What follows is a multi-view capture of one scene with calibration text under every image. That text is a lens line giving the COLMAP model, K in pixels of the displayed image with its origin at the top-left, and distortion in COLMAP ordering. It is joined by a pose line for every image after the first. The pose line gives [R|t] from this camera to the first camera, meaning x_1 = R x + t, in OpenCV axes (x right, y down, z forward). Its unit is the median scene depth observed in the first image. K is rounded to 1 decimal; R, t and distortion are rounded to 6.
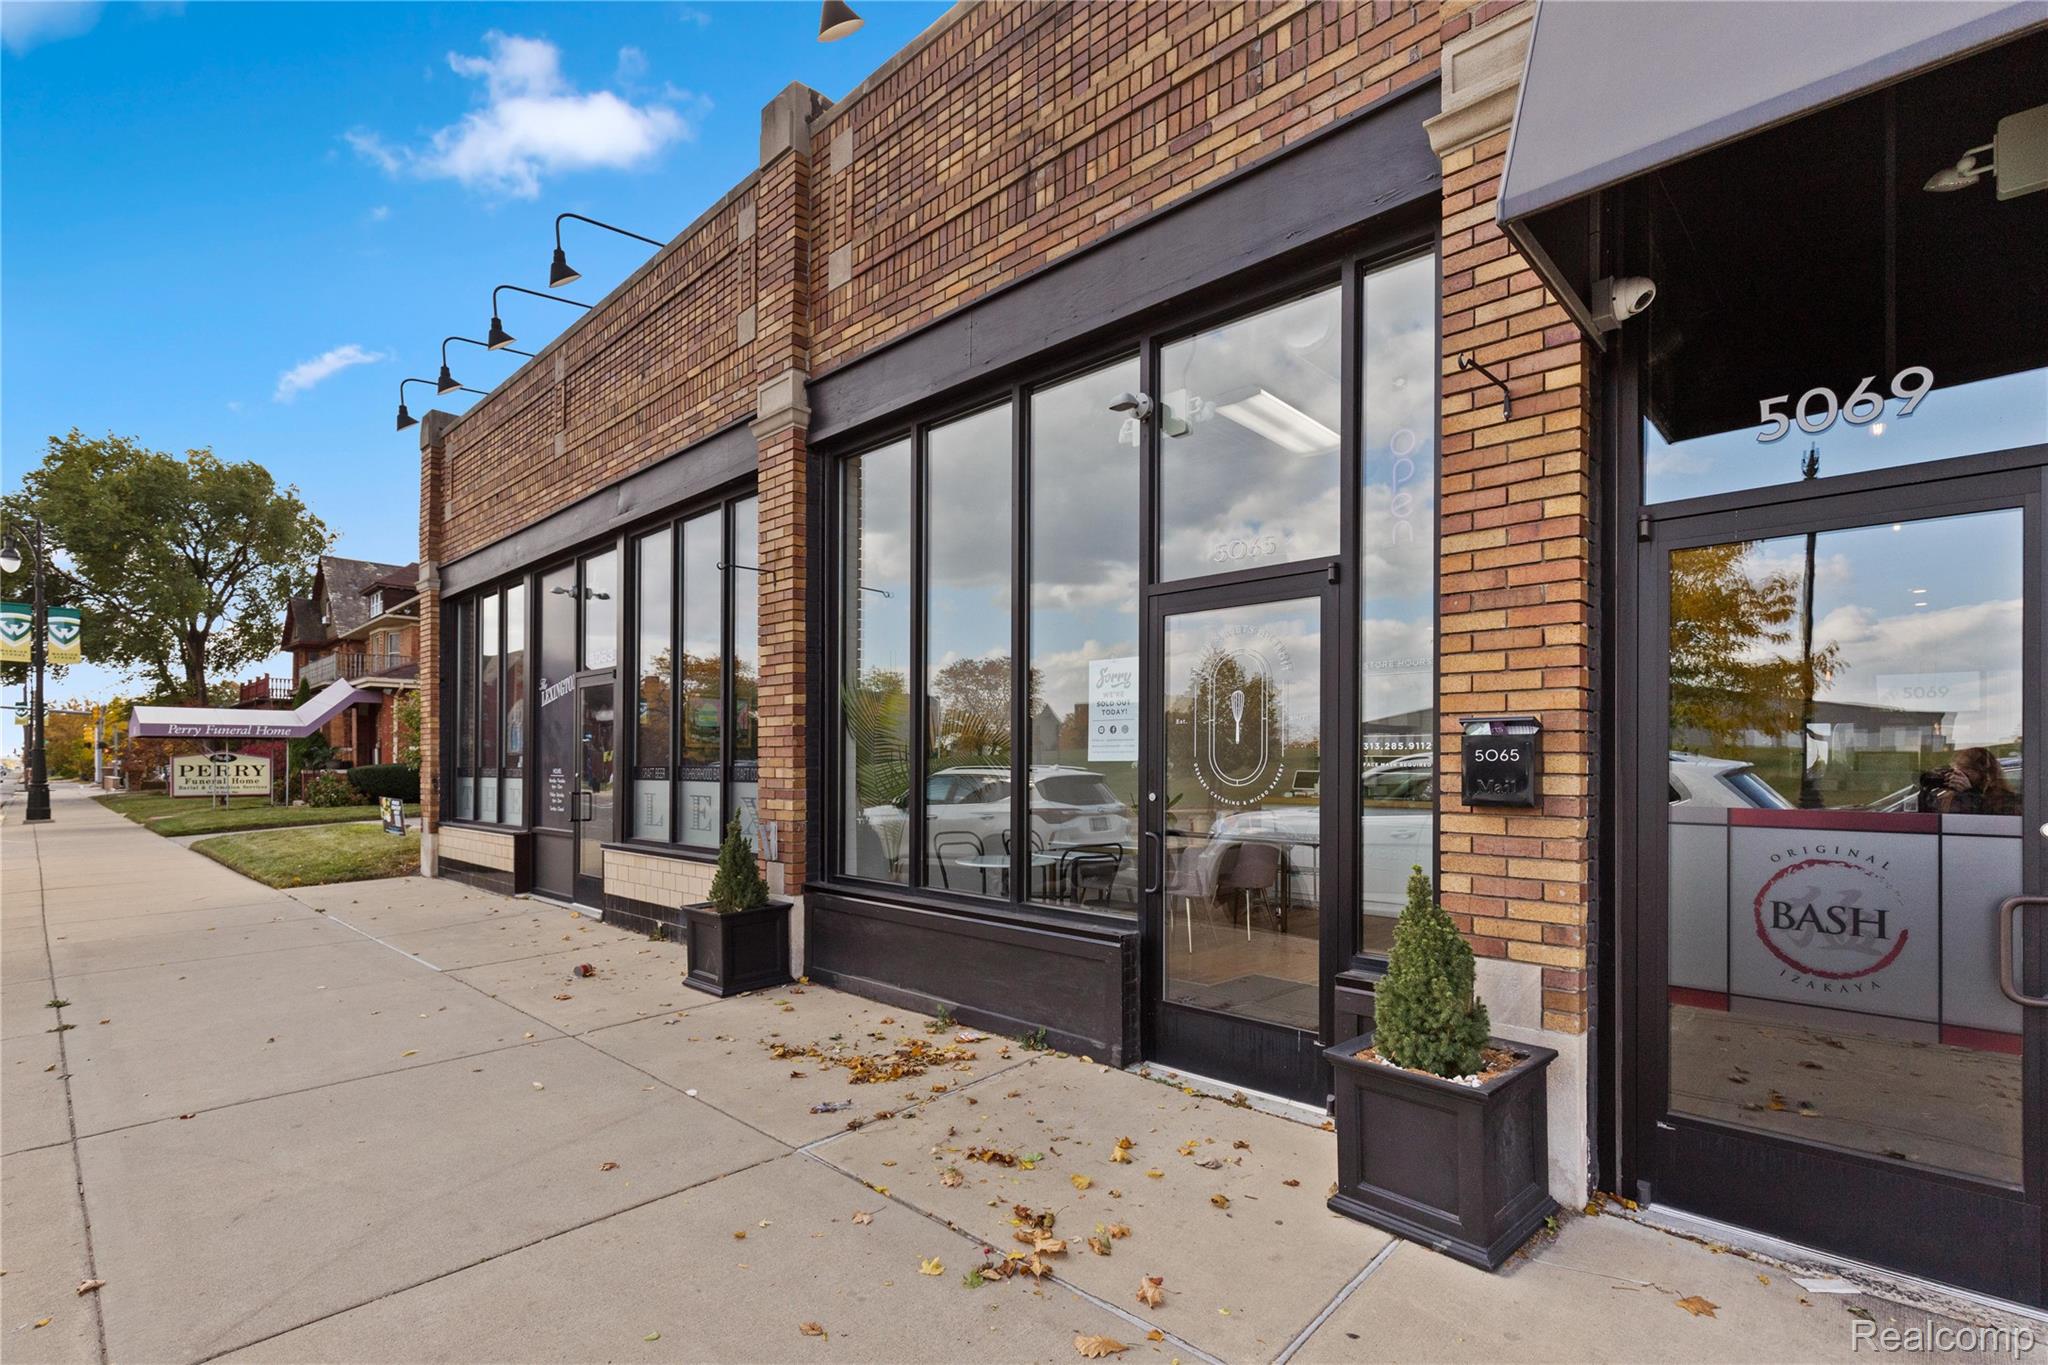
lens RADIAL K [[932.3, 0, 1022.8], [0, 932.3, 761.2], [0, 0, 1]] dist [-0.001232, -0.000251]
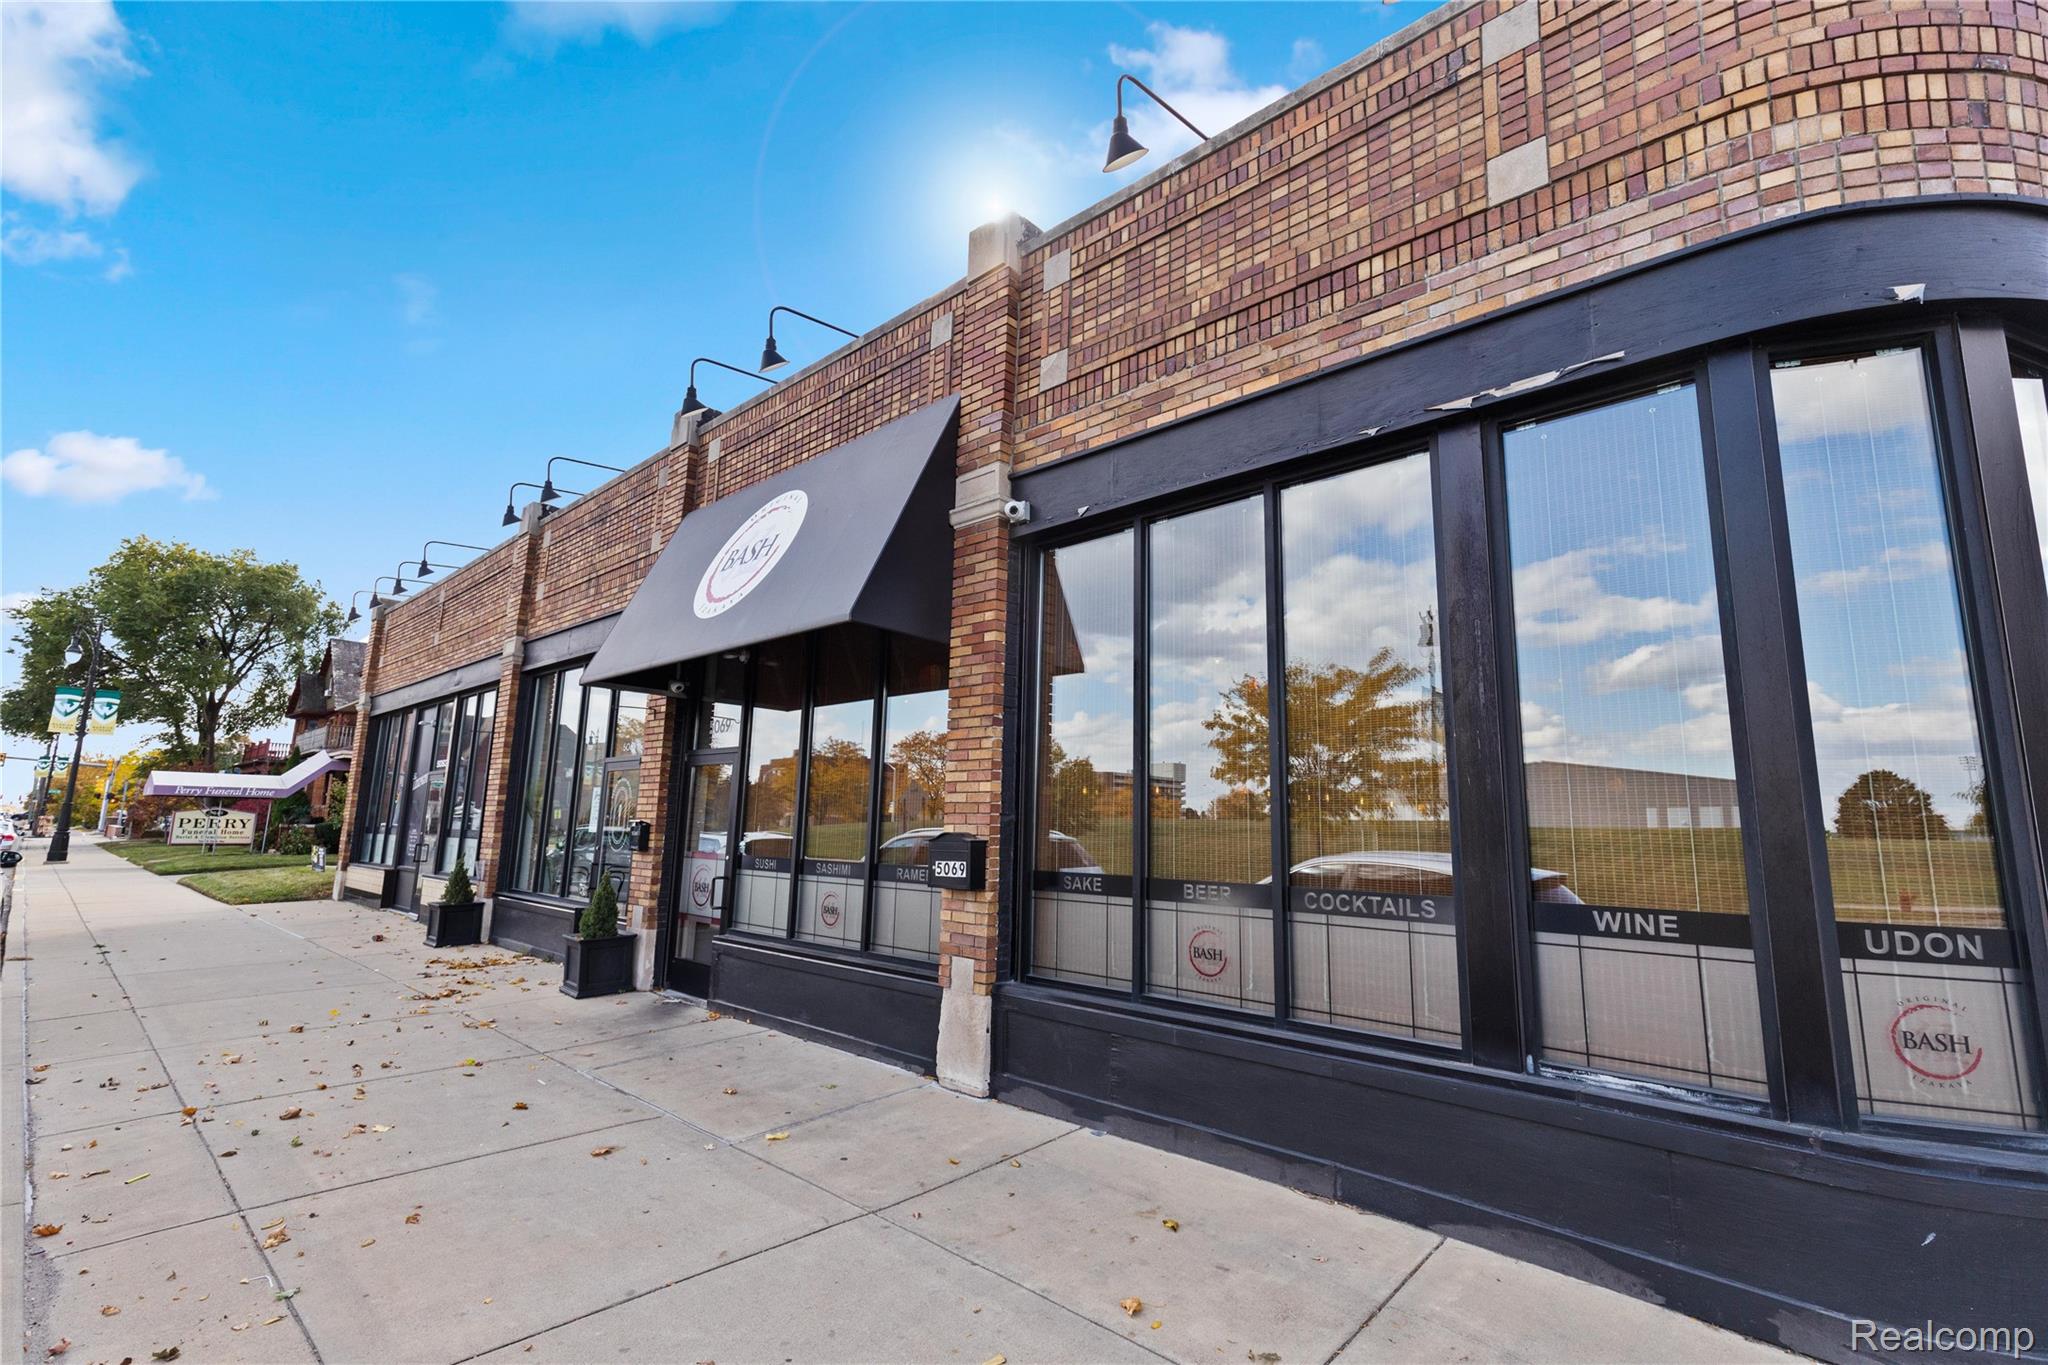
lens RADIAL K [[885.8, 0, 1026.9], [0, 885.8, 680.4], [0, 0, 1]] dist [-0.007383, 0.000078]
pose [[0.999526, 0.021171, 0.022368, 0.154319], [-0.017255, 0.986524, -0.162707, -0.004826], [-0.025511, 0.162244, 0.986421, -0.172317]]
